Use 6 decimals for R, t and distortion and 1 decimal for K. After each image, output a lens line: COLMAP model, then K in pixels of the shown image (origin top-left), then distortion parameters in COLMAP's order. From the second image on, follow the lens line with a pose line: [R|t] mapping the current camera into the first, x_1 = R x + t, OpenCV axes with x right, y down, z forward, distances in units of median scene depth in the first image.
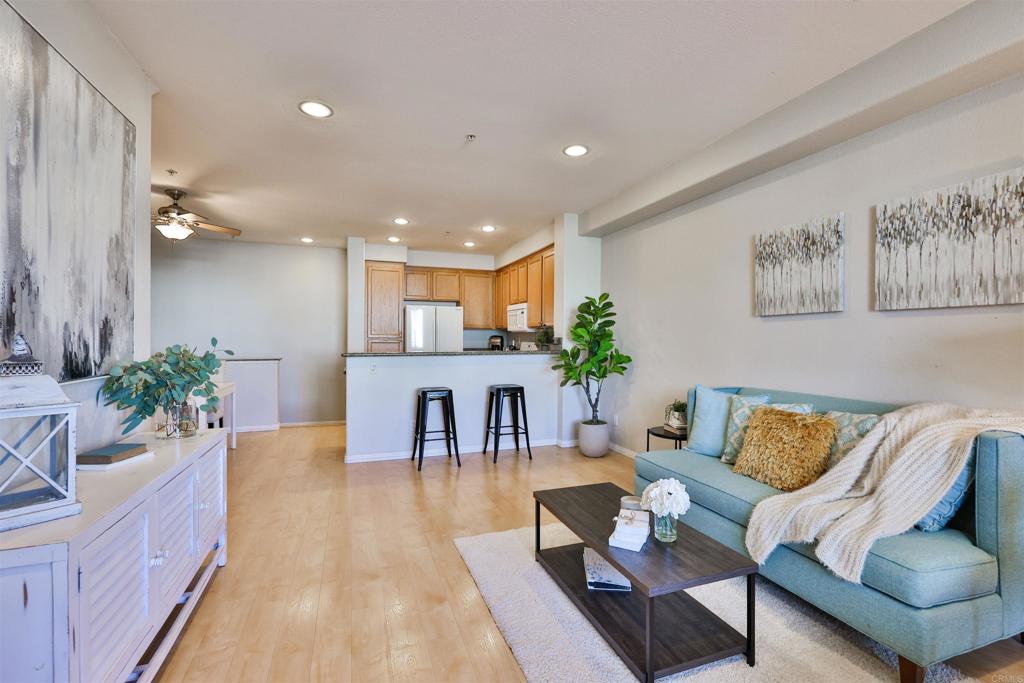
lens RADIAL K [[448.7, 0, 484.7], [0, 448.7, 337.3], [0, 0, 1]] dist [-0.000716, -0.000116]
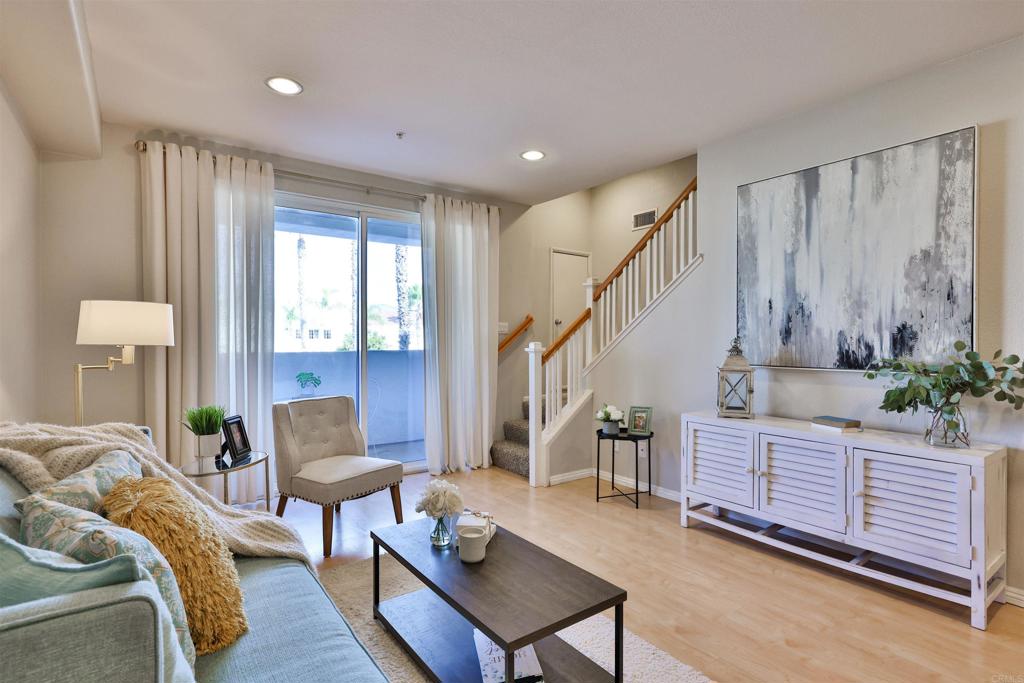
lens RADIAL K [[534.6, 0, 511.0], [0, 534.6, 337.4], [0, 0, 1]] dist [-0.000163, 0.000115]
pose [[-0.950395, -0.008526, -0.310929, 0.463840], [-0.009784, 0.999949, 0.002487, -0.002072], [0.310892, 0.005405, -0.950430, 1.567114]]
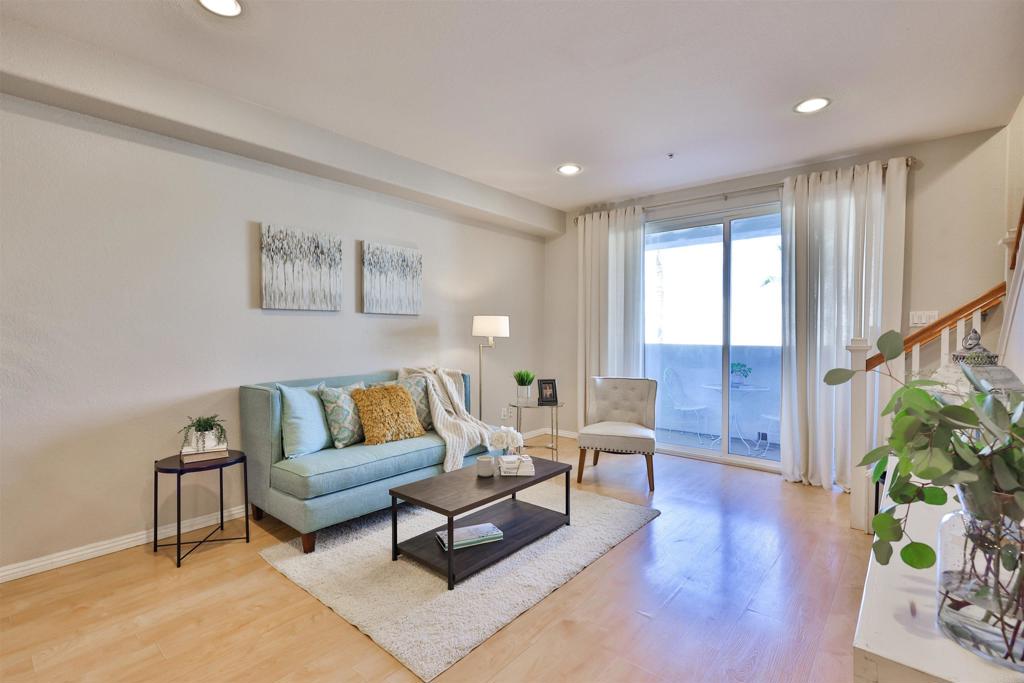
lens RADIAL K [[448.7, 0, 484.7], [0, 448.7, 337.3], [0, 0, 1]] dist [-0.000716, -0.000116]
pose [[-0.517293, -0.007643, 0.855774, -0.570378], [0.002530, 0.999942, 0.010460, 0.008796], [-0.855804, 0.007576, -0.517244, 1.320832]]
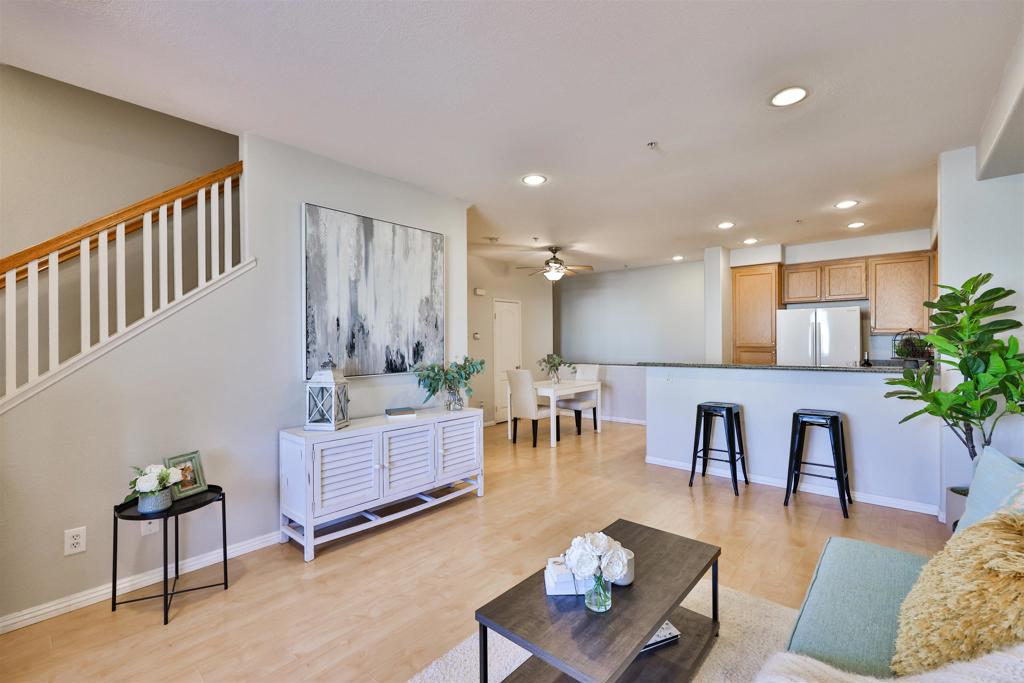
lens RADIAL K [[443.3, 0, 512.0], [0, 443.3, 341.5], [0, 0, 1]] dist [0.000360, -0.000100]
pose [[0.532744, -0.021358, -0.846007, 0.746173], [0.010763, 0.999772, -0.018462, -0.004753], [0.846208, 0.000731, 0.532852, 0.254192]]
